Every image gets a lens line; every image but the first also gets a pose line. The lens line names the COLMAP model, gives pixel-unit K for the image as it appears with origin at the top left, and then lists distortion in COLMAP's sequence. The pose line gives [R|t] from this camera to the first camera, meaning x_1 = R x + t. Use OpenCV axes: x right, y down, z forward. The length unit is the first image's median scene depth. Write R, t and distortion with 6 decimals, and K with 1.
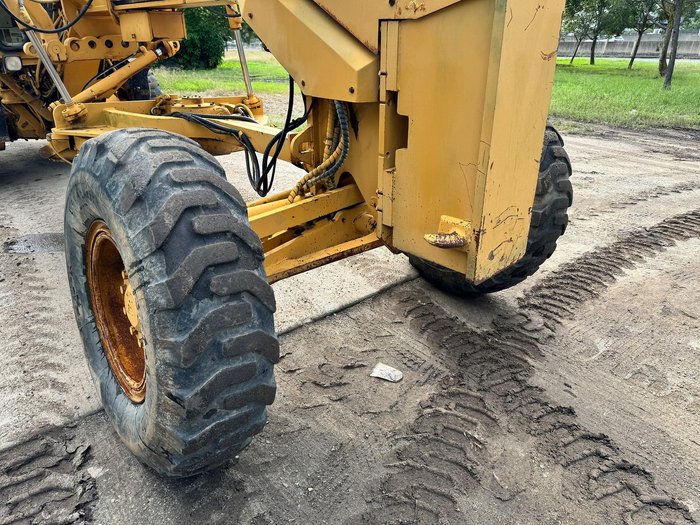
lens RADIAL K [[498.8, 0, 350.0], [0, 498.8, 262.5], [0, 0, 1]] dist [0.045726, -0.071289]
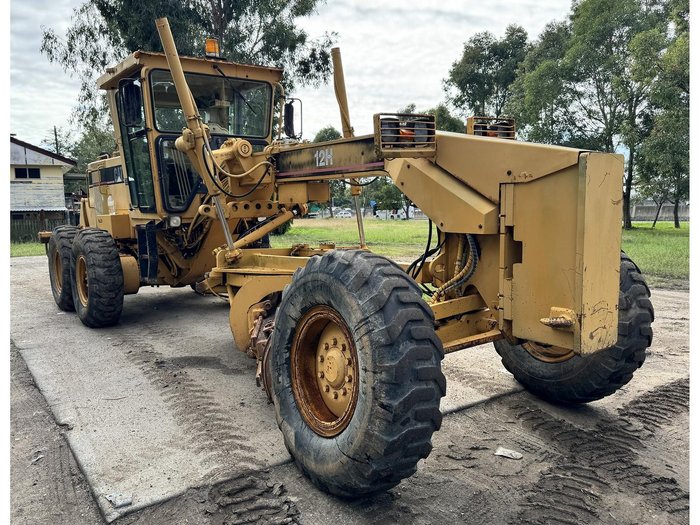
lens RADIAL K [[557.5, 0, 350.0], [0, 557.5, 262.5], [0, 0, 1]] dist [0.088134, -0.149552]
pose [[0.994267, -0.000450, -0.106922, -0.174409], [-0.033338, 0.948837, -0.314001, 0.251613], [0.101593, 0.315766, 0.943383, -0.494319]]
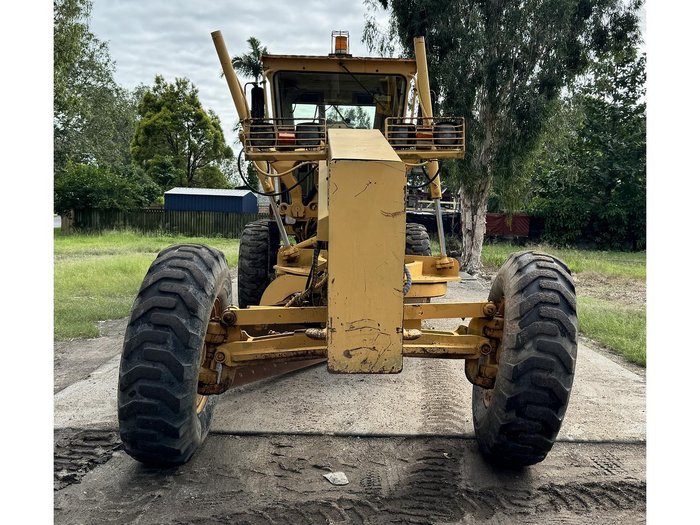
lens RADIAL K [[701.2, 0, 349.5], [0, 701.2, 262.0], [0, 0, 1]] dist [0.069289, -0.010142]
pose [[0.764422, 0.079085, -0.639847, 1.172764], [-0.295291, 0.925178, -0.238431, 0.160268], [0.573116, 0.371203, 0.730579, -0.326227]]
